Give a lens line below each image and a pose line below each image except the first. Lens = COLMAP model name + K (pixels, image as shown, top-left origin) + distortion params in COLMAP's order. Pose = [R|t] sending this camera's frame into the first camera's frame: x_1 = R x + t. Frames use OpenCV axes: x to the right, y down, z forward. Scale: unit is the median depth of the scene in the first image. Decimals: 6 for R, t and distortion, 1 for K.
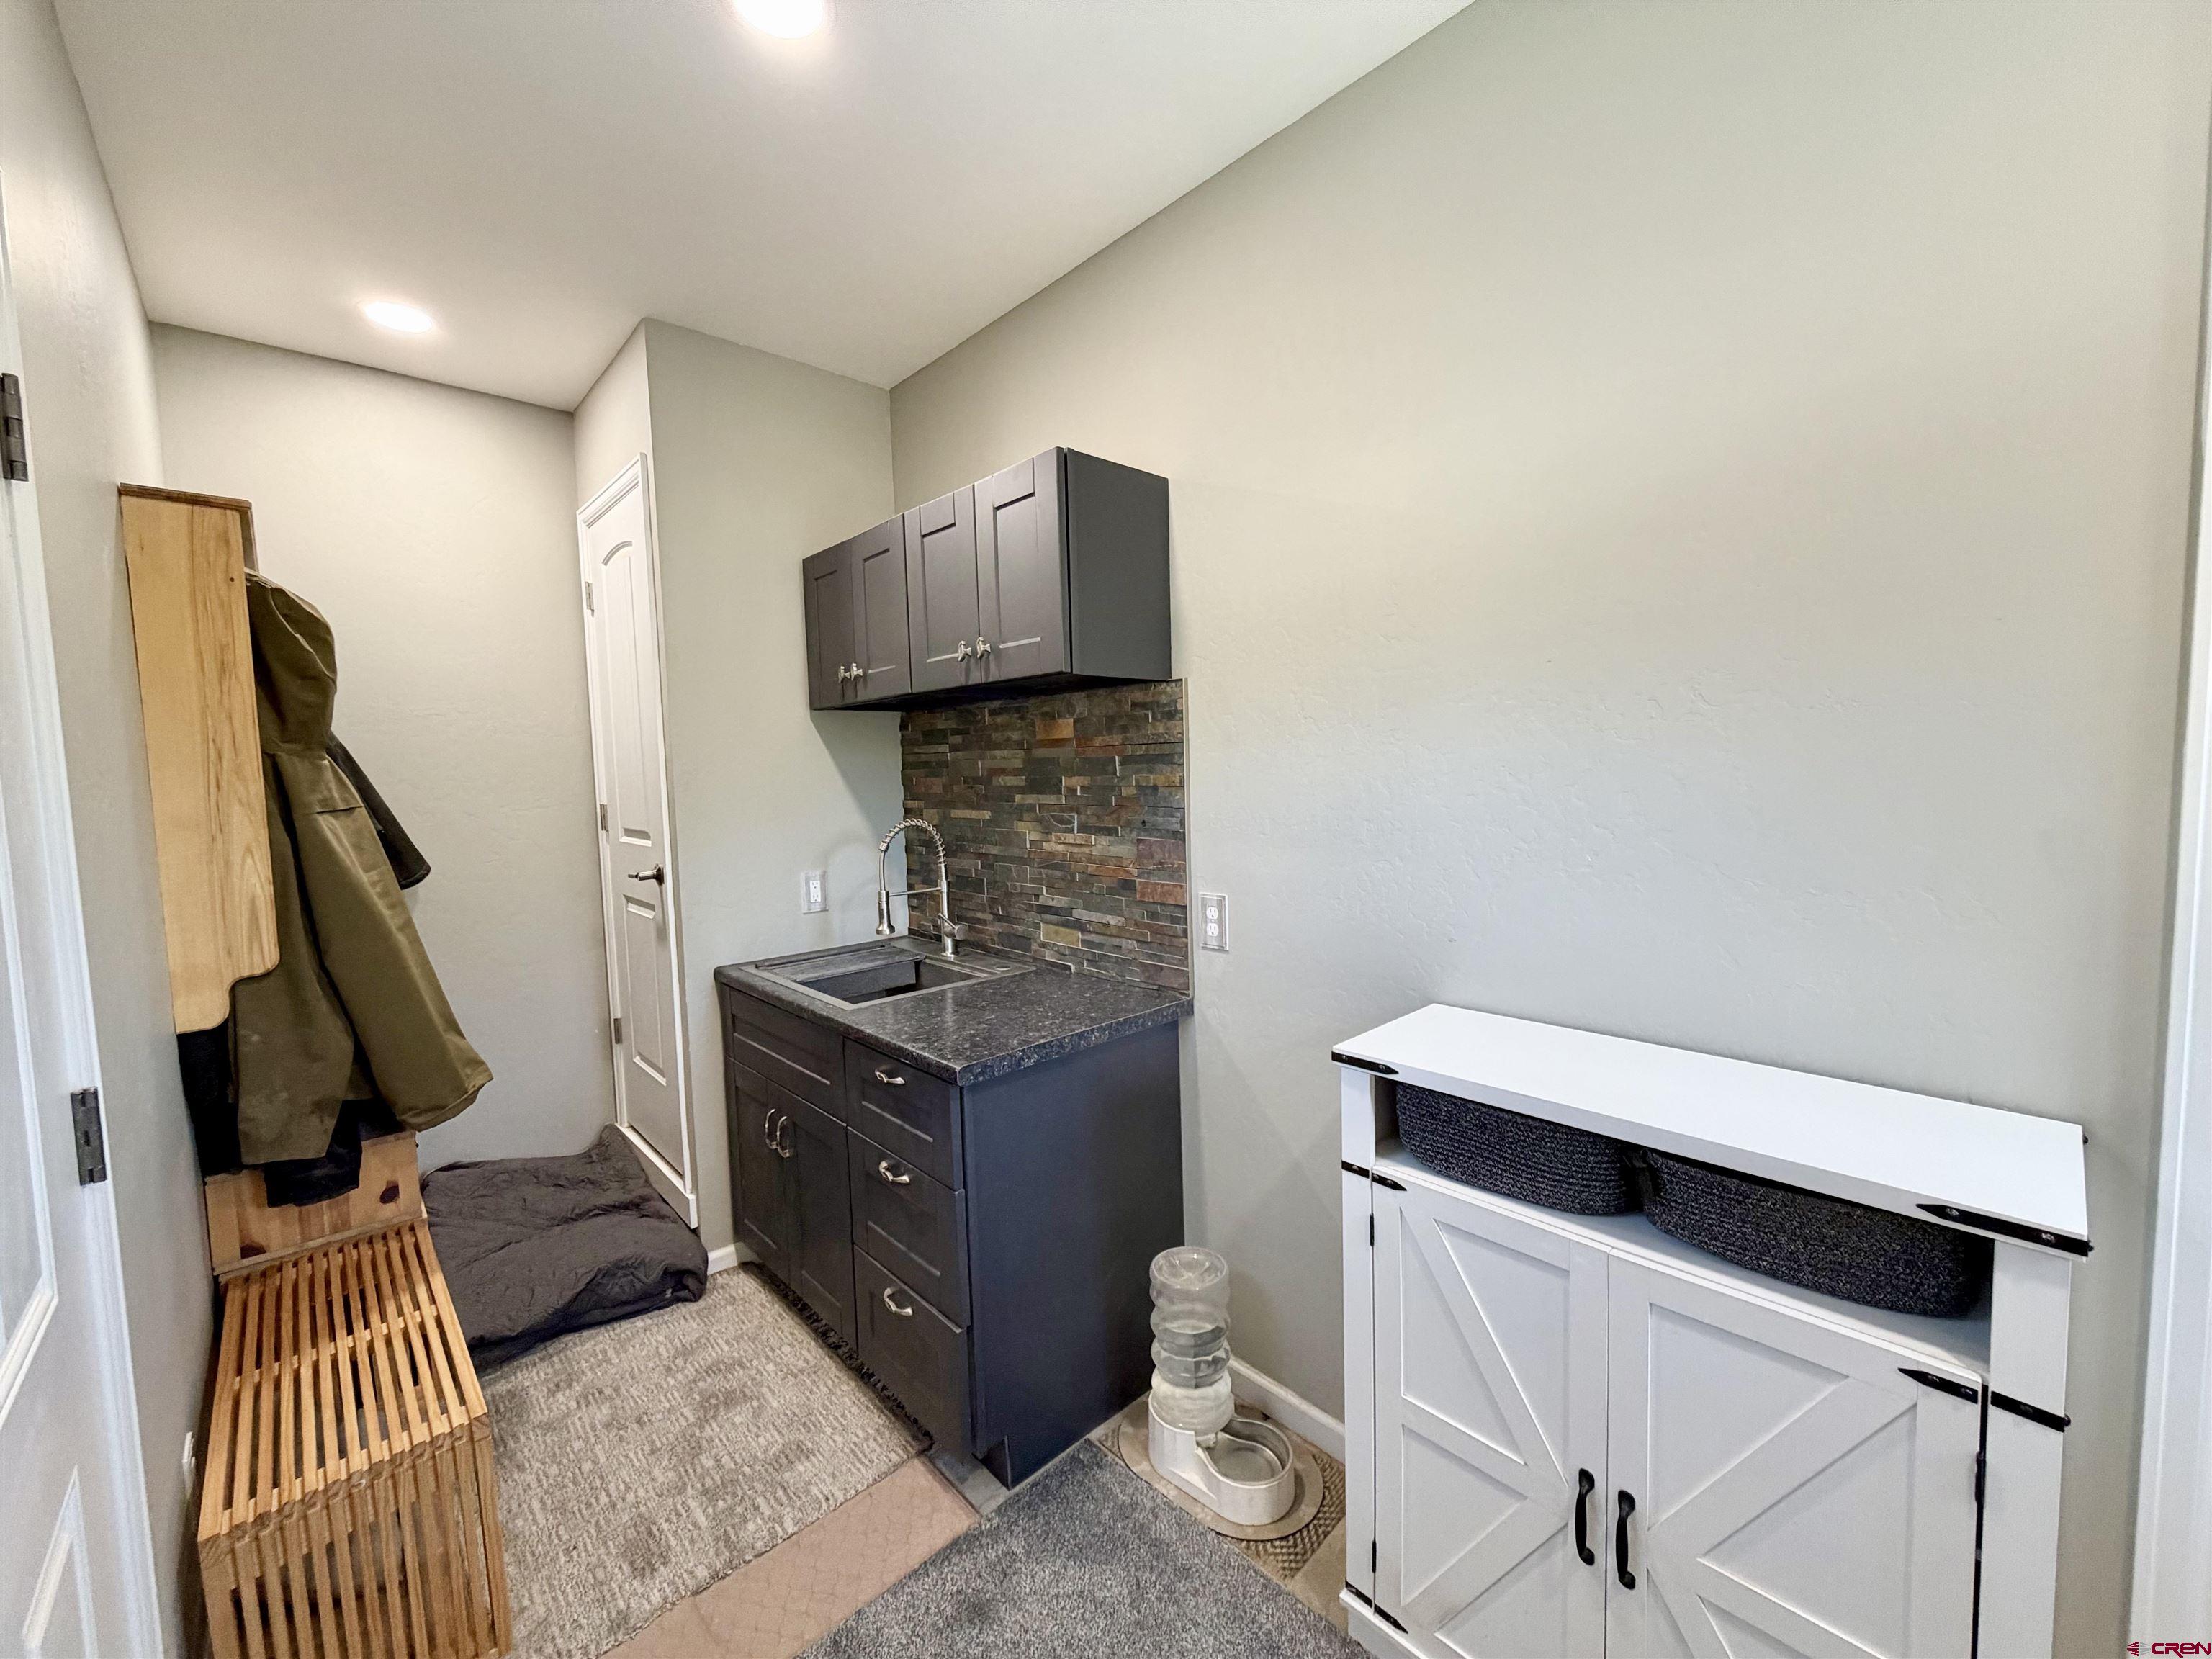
lens RADIAL K [[881.2, 0, 1120.7], [0, 881.2, 833.5], [0, 0, 1]] dist [-0.001479, 0.001037]
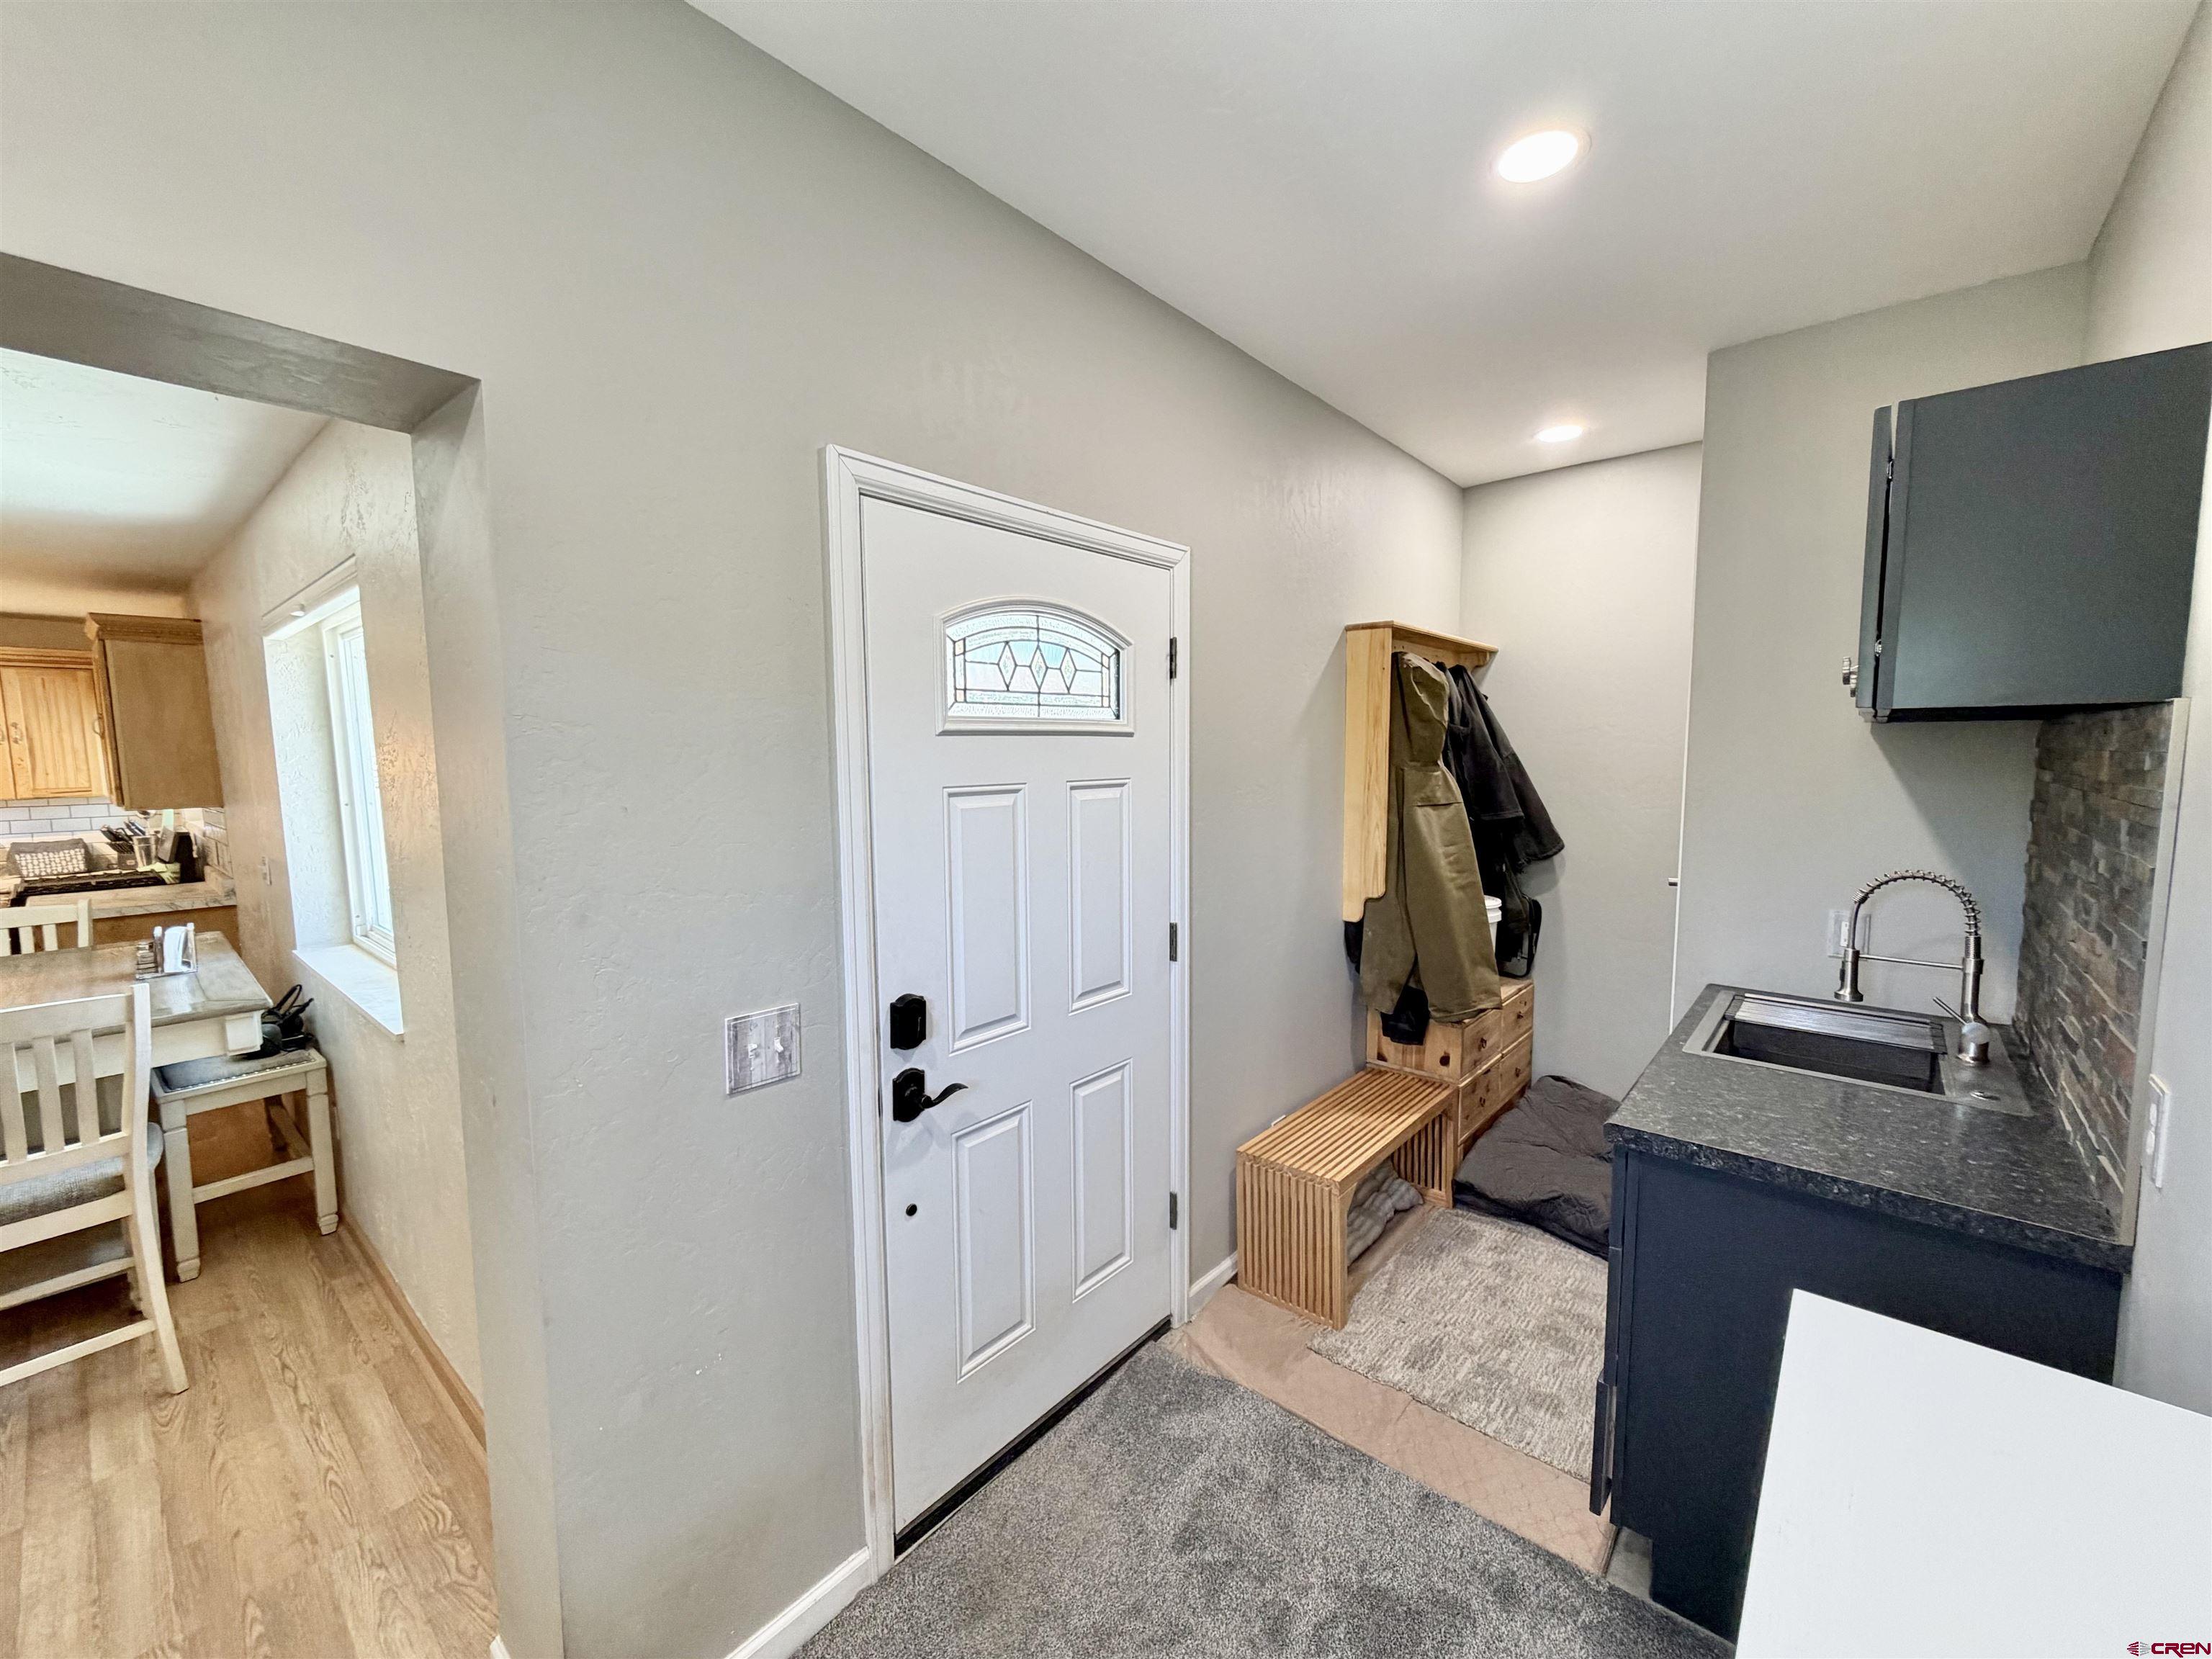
lens RADIAL K [[881.2, 0, 1116.4], [0, 881.2, 834.8], [0, 0, 1]] dist [-0.001479, 0.001037]
pose [[0.111694, 0.120227, -0.986443, 0.584430], [-0.074351, 0.990883, 0.112350, -0.106207], [0.990957, 0.060794, 0.119615, 0.261240]]
